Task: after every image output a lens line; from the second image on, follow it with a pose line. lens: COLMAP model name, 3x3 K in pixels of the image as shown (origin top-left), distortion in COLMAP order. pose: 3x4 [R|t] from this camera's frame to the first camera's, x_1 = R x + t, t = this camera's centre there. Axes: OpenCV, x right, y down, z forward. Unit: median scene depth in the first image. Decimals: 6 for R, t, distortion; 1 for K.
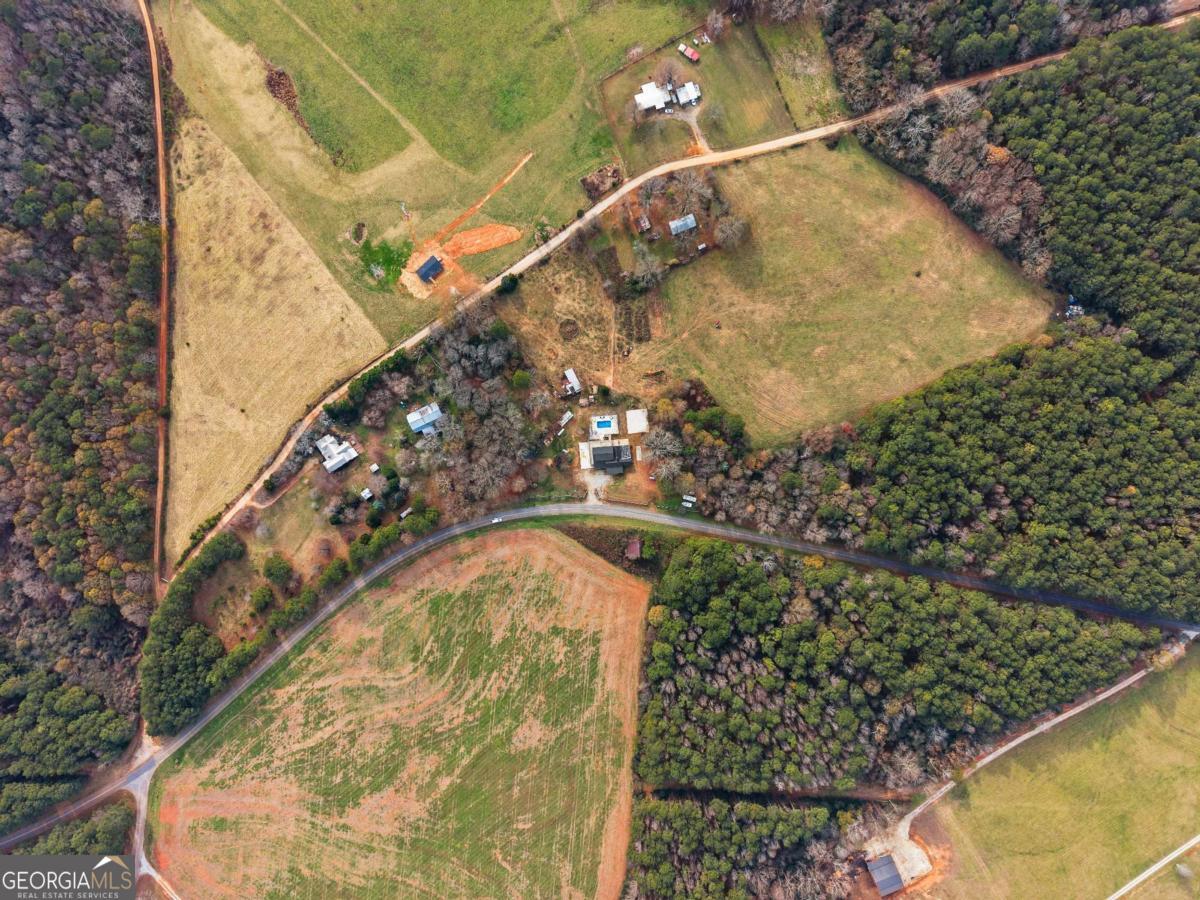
lens RADIAL K [[809.6, 0, 600.0], [0, 809.6, 450.0], [0, 0, 1]] dist [0.002940, -0.006246]
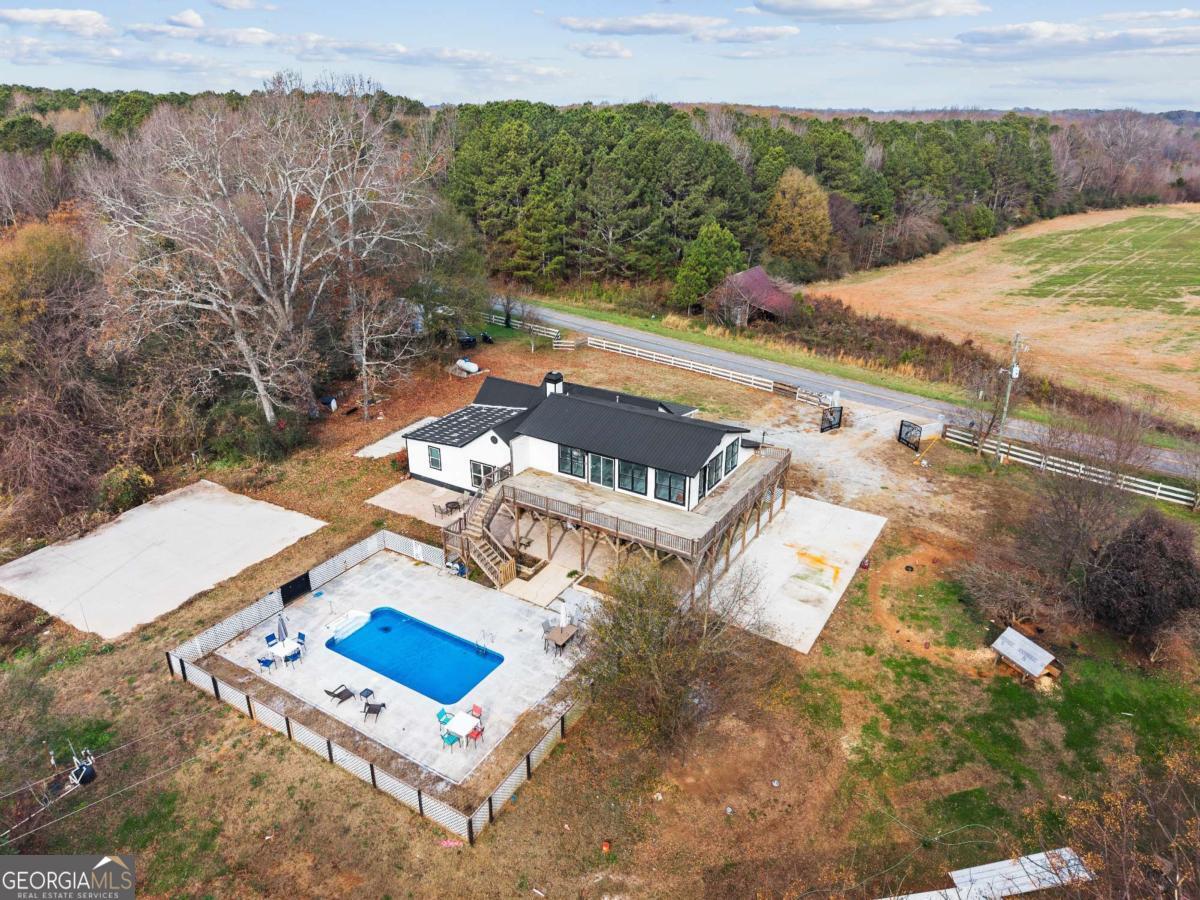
lens RADIAL K [[809.6, 0, 600.0], [0, 809.6, 450.0], [0, 0, 1]] dist [0.002940, -0.006246]
pose [[-0.802050, -0.221385, 0.554711, -0.049385], [0.597248, -0.302410, 0.742862, -0.073253], [0.003292, 0.927112, 0.374770, 0.947225]]
